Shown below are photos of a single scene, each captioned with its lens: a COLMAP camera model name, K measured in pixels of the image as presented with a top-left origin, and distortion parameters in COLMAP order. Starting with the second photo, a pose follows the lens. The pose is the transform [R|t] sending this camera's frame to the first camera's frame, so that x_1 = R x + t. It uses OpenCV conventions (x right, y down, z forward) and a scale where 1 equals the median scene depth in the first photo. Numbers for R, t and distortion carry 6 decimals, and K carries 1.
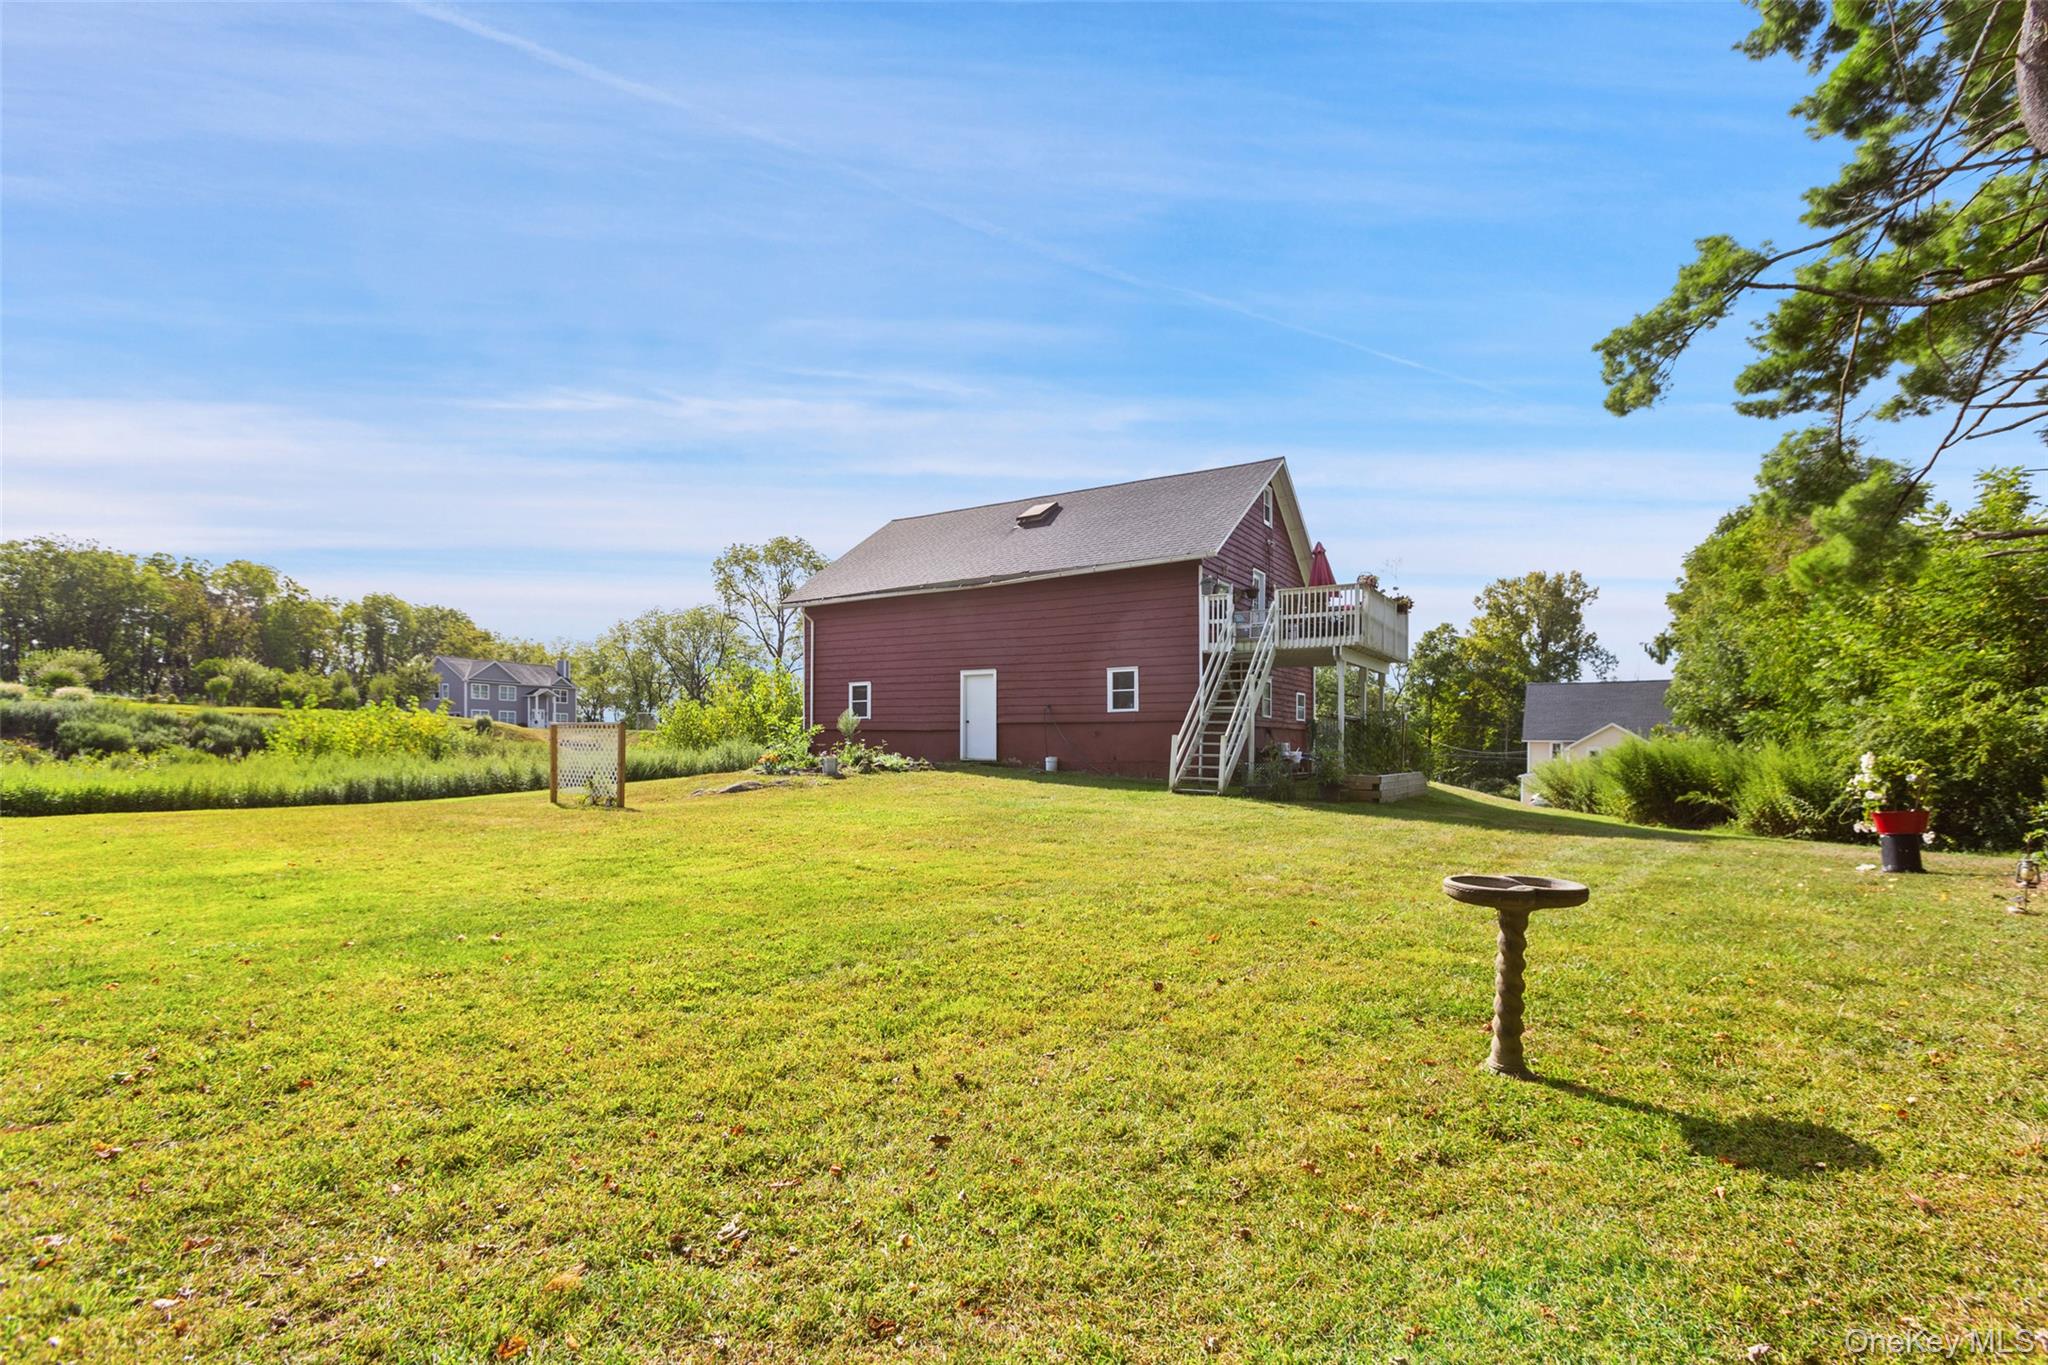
lens RADIAL K [[886.0, 0, 1078.1], [0, 886.0, 664.2], [0, 0, 1]] dist [-0.015362, 0.010284]
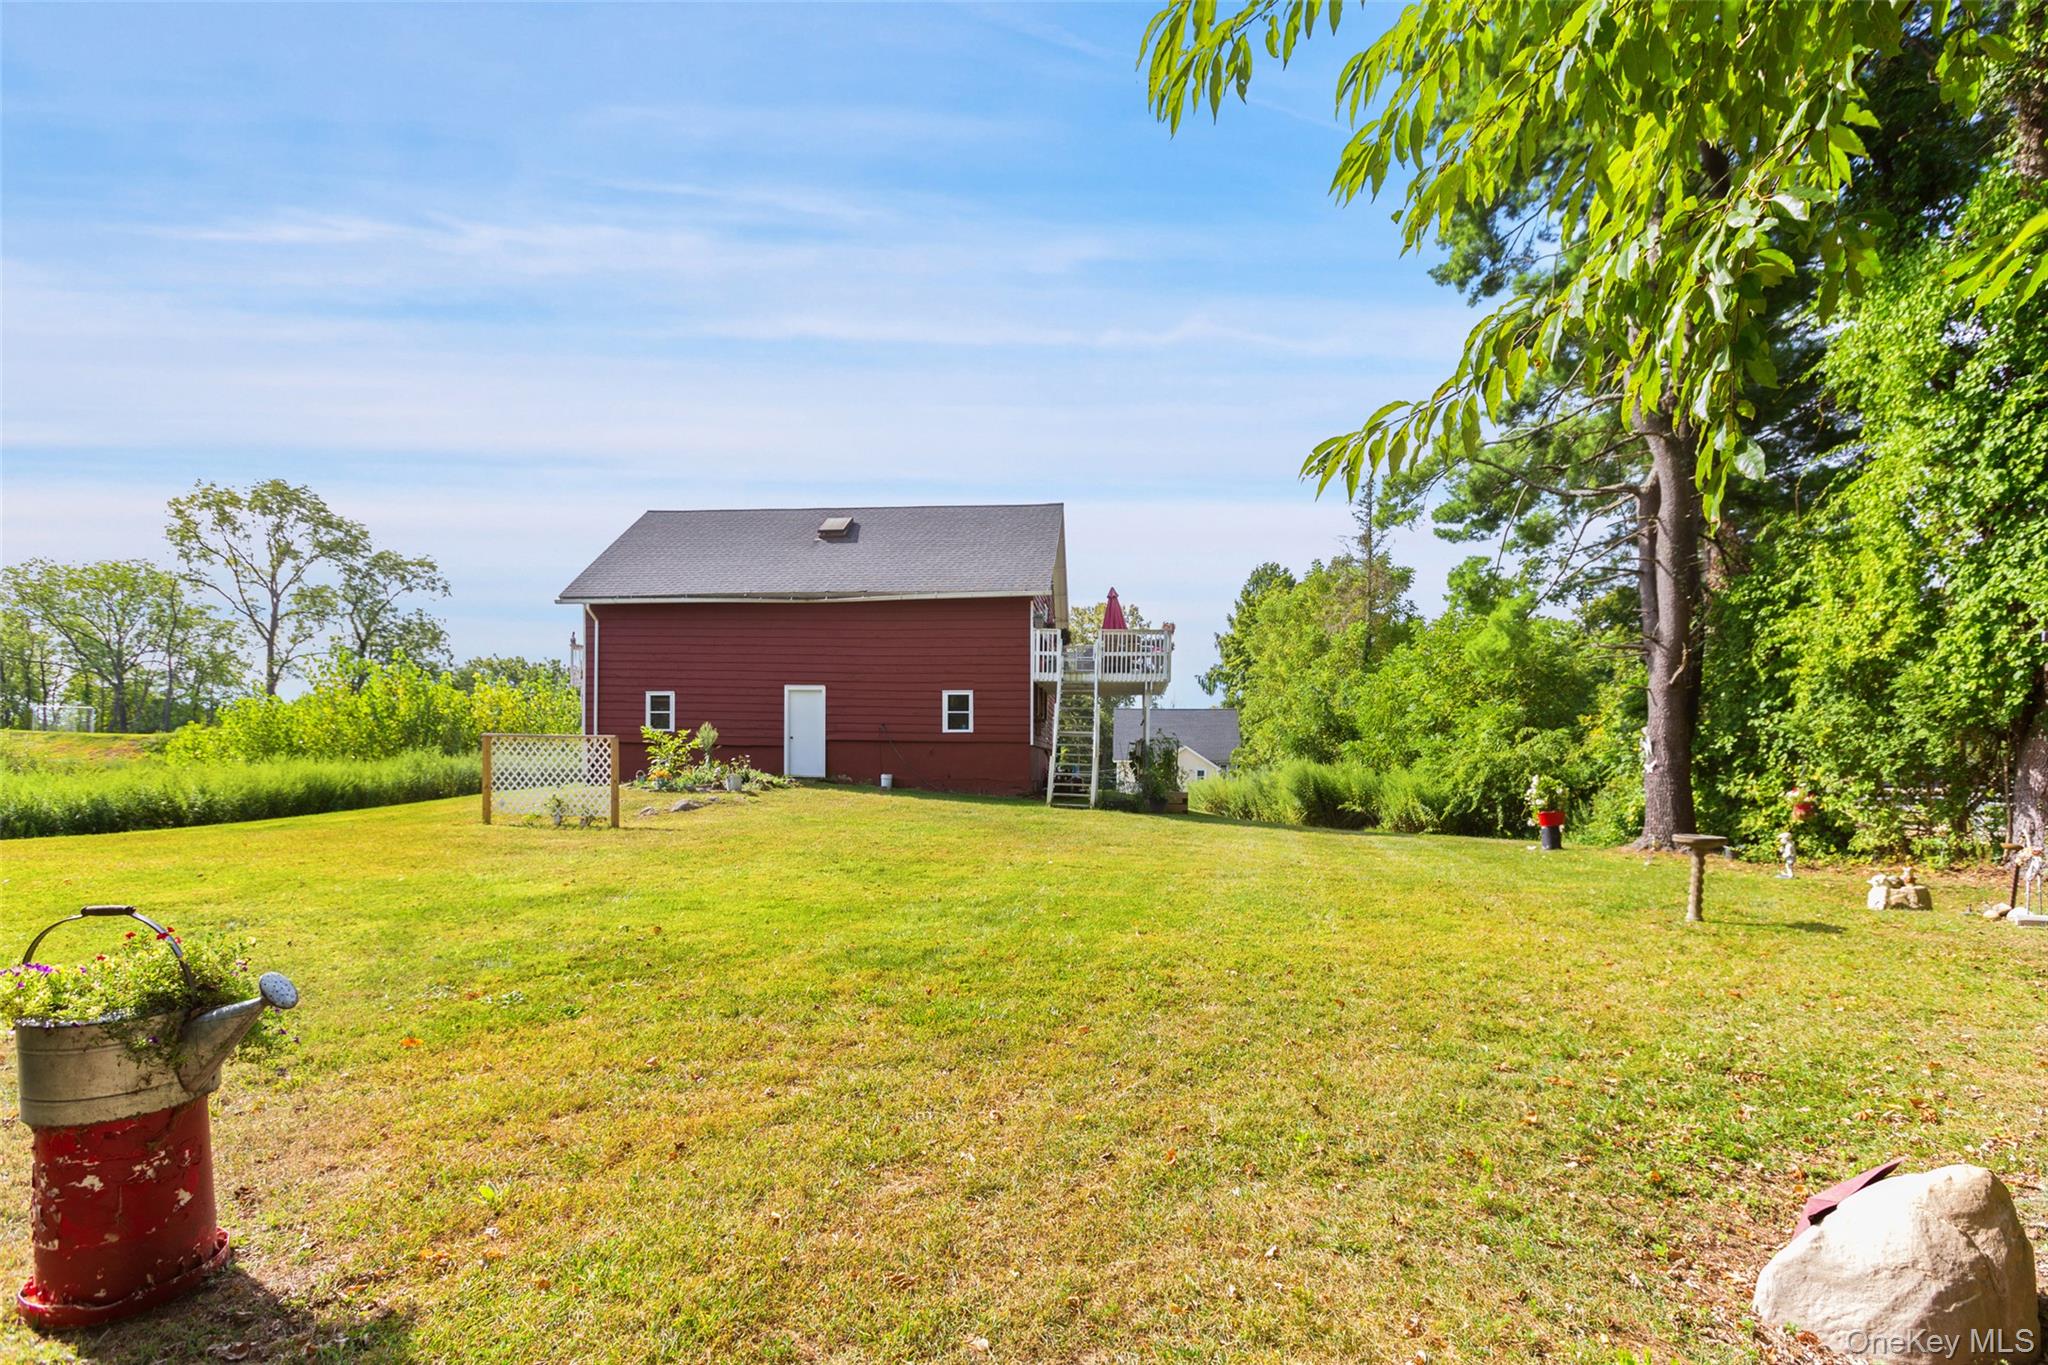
lens RADIAL K [[947.0, 0, 1055.1], [0, 947.0, 668.0], [0, 0, 1]] dist [-0.020596, 0.012959]
pose [[0.892839, 0.055227, 0.446977, -0.342780], [-0.052448, 0.998450, -0.018601, -0.007941], [-0.447311, -0.006835, 0.894352, -0.065674]]
